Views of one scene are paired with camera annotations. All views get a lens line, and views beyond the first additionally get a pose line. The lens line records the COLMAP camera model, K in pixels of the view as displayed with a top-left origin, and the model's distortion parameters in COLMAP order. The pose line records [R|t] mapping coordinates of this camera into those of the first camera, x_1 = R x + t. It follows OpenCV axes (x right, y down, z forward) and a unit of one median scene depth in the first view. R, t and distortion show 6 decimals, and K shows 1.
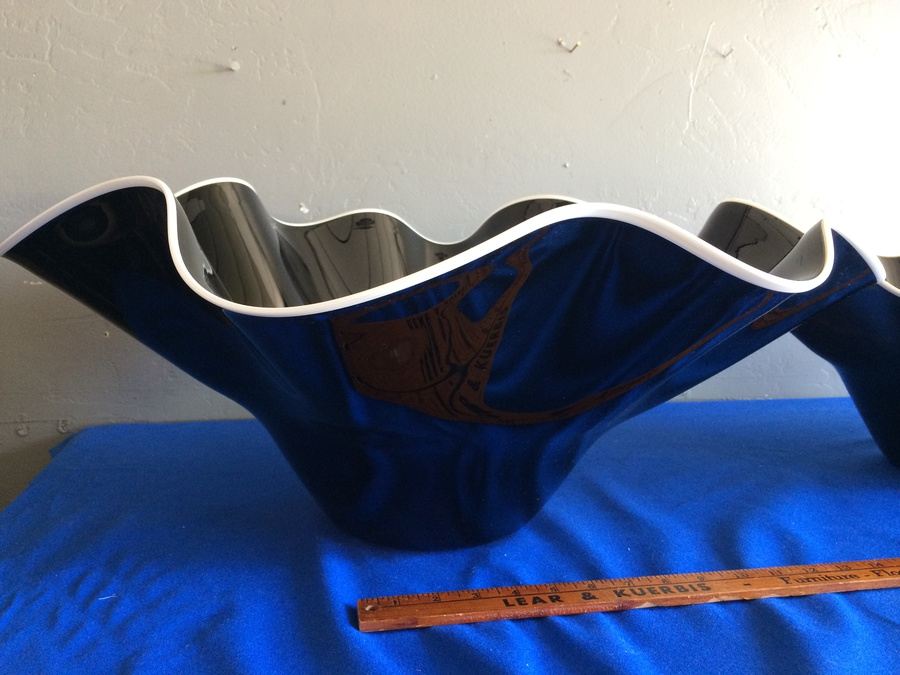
lens RADIAL K [[777.9, 0, 446.1], [0, 777.9, 334.1], [0, 0, 1]] dist [0.084113, -0.123891]
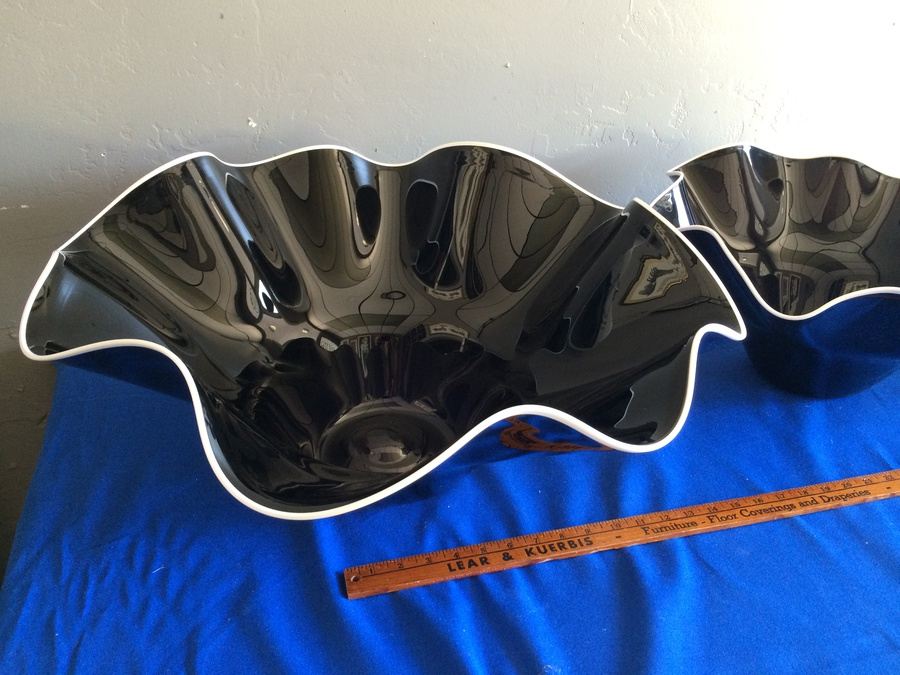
lens RADIAL K [[777.9, 0, 446.1], [0, 777.9, 334.1], [0, 0, 1]] dist [0.084113, -0.123891]
pose [[0.996956, -0.028081, 0.072731, -0.020634], [-0.002323, 0.921770, 0.387730, -0.576384], [-0.077929, -0.386719, 0.918899, -0.135505]]
